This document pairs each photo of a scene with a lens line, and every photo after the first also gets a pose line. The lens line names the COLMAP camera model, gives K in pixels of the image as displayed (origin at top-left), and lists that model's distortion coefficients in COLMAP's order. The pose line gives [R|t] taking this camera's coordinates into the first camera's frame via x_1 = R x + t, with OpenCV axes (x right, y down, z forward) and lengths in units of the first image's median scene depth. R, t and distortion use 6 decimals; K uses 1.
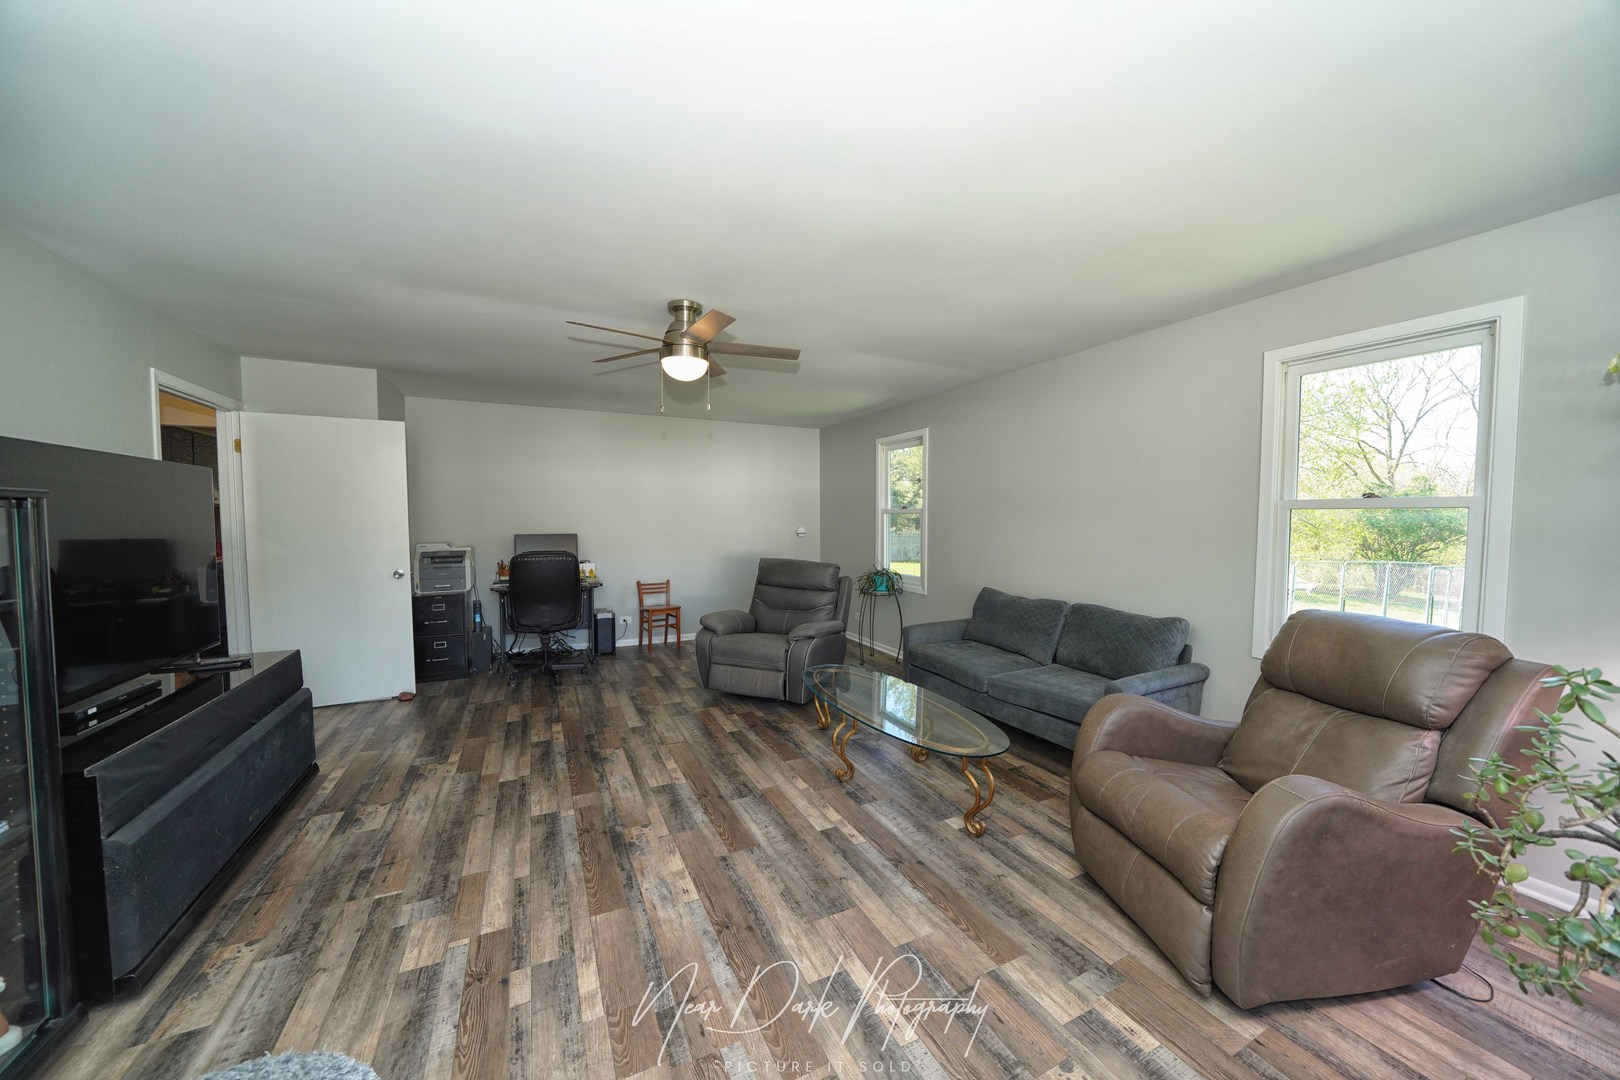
lens RADIAL K [[561.9, 0, 810.0], [0, 561.9, 540.0], [0, 0, 1]] dist [-0.022976, 0.002222]
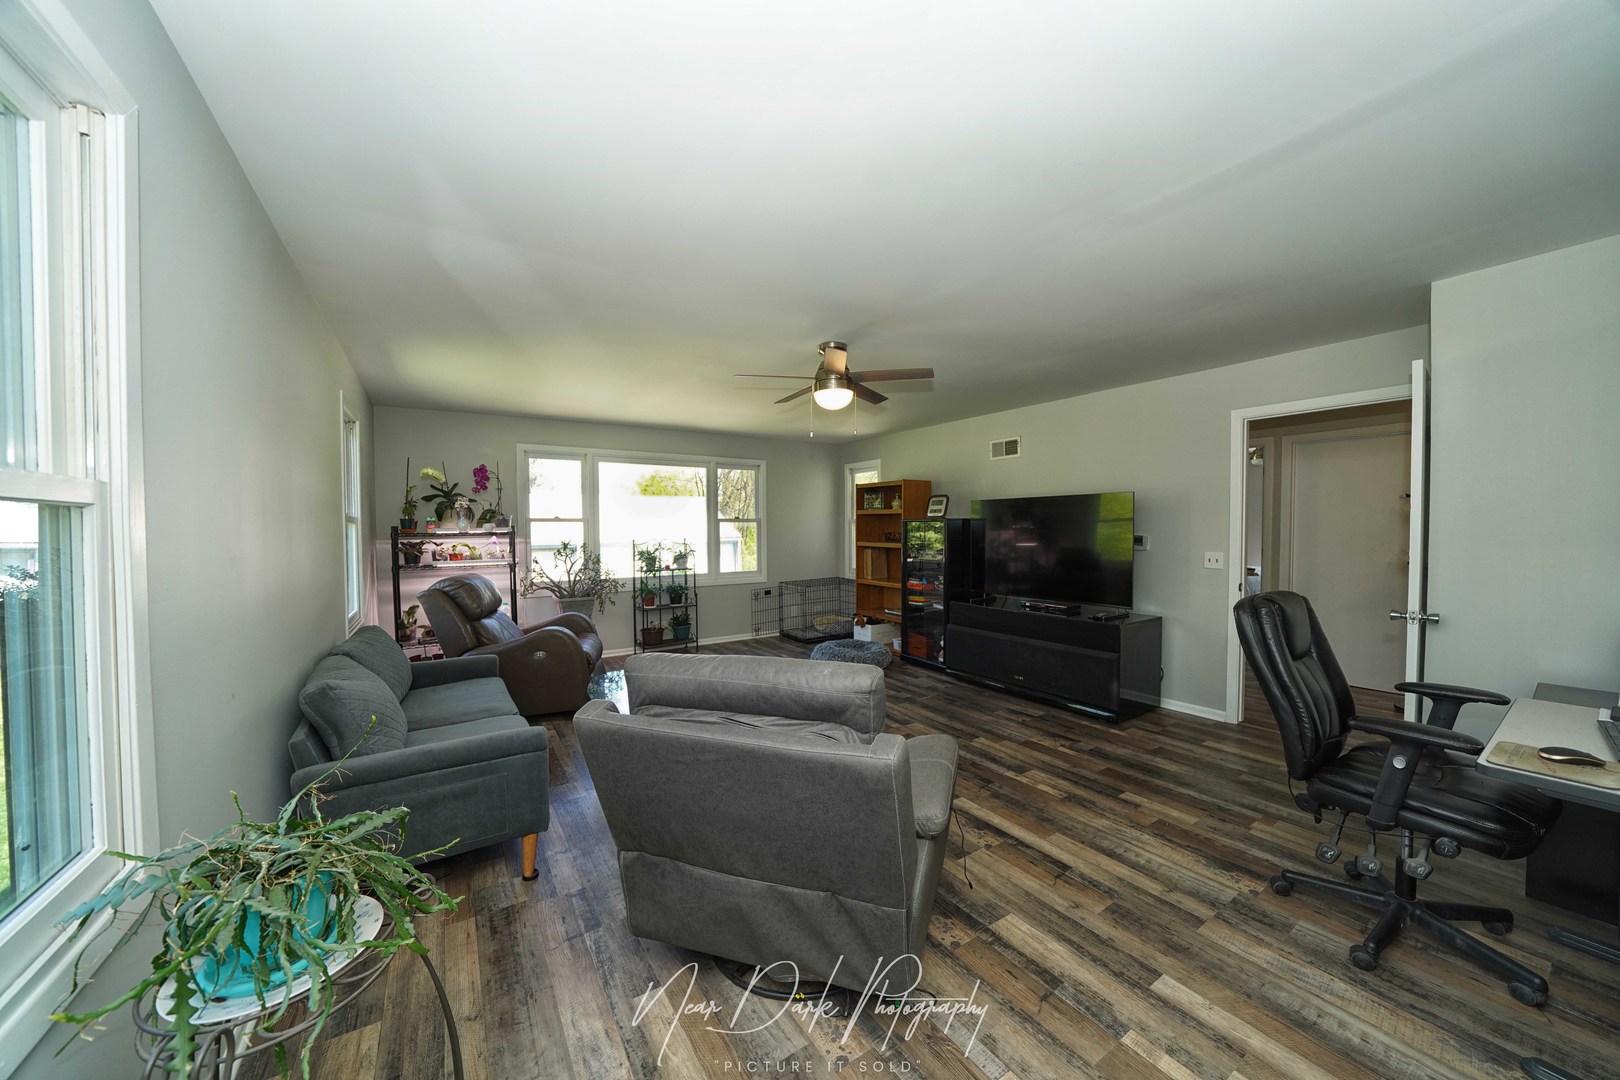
lens RADIAL K [[561.9, 0, 810.0], [0, 561.9, 540.0], [0, 0, 1]] dist [-0.022976, 0.002222]
pose [[-0.993148, 0.005460, -0.116739, -0.034041], [-0.001690, 0.998132, 0.061065, -0.078313], [0.116855, 0.060844, -0.991284, 2.097954]]
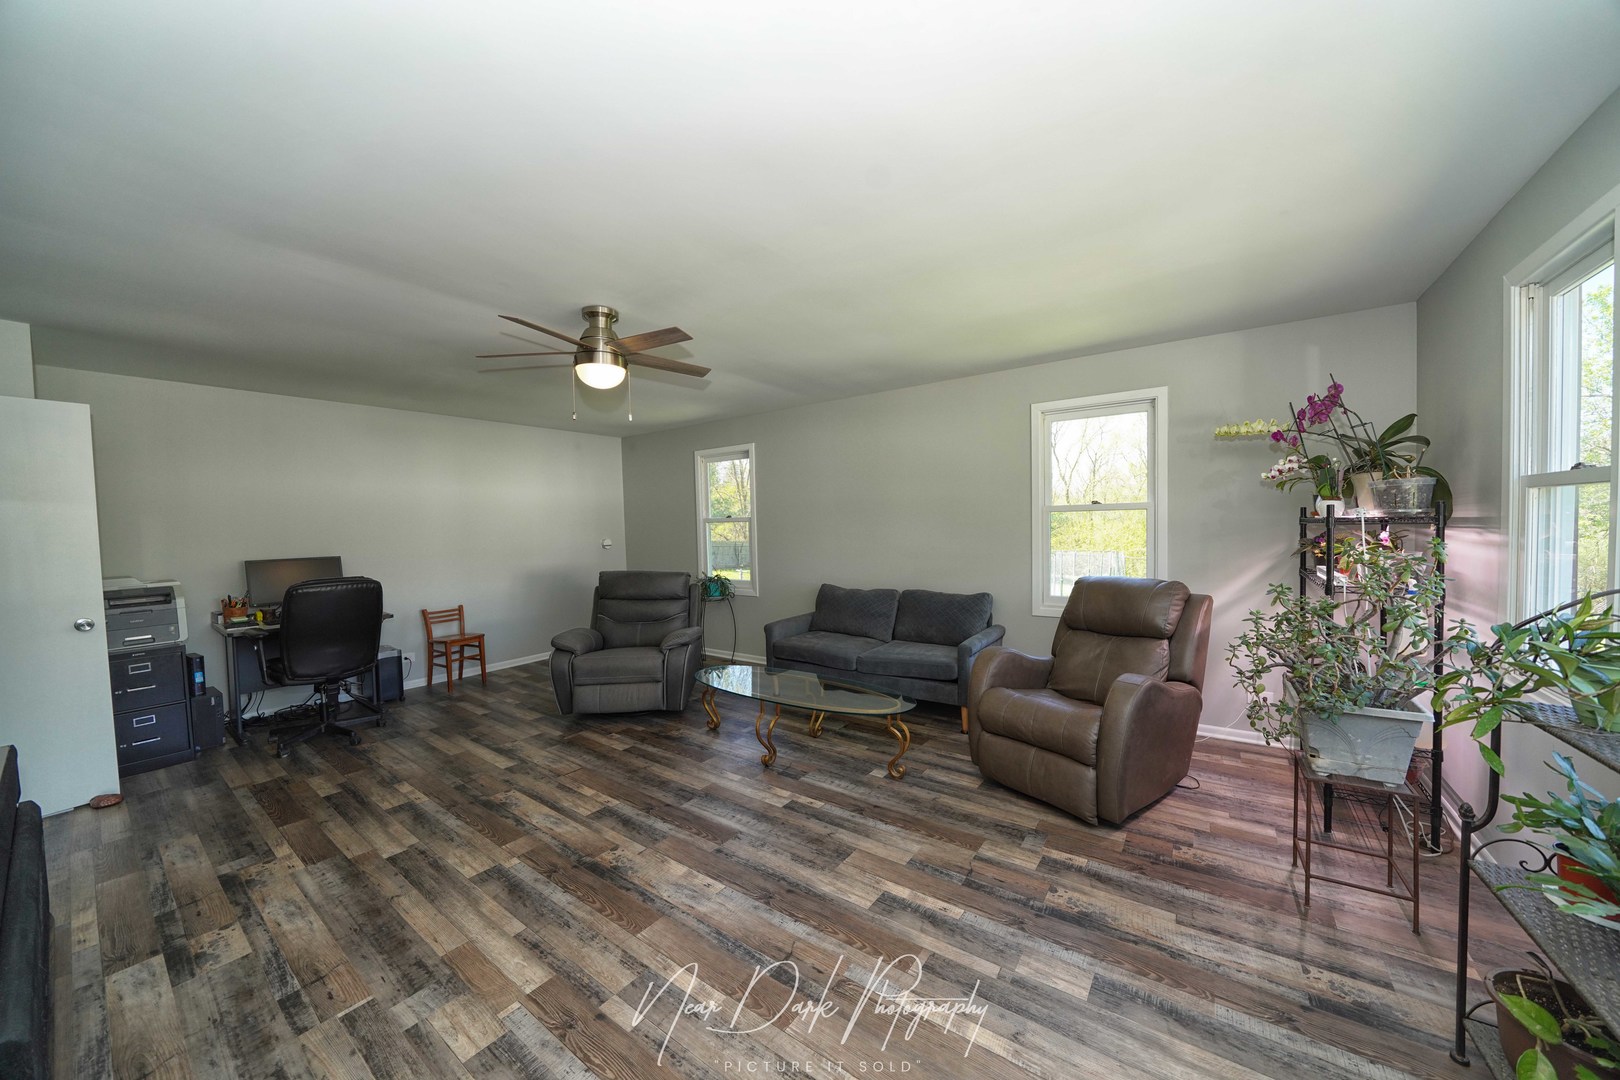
lens RADIAL K [[561.9, 0, 810.0], [0, 561.9, 540.0], [0, 0, 1]] dist [-0.022976, 0.002222]
pose [[0.884608, -0.036215, 0.464927, -0.353250], [0.043630, 0.999034, -0.005194, -0.001363], [-0.464290, 0.024880, 0.885334, -0.019542]]
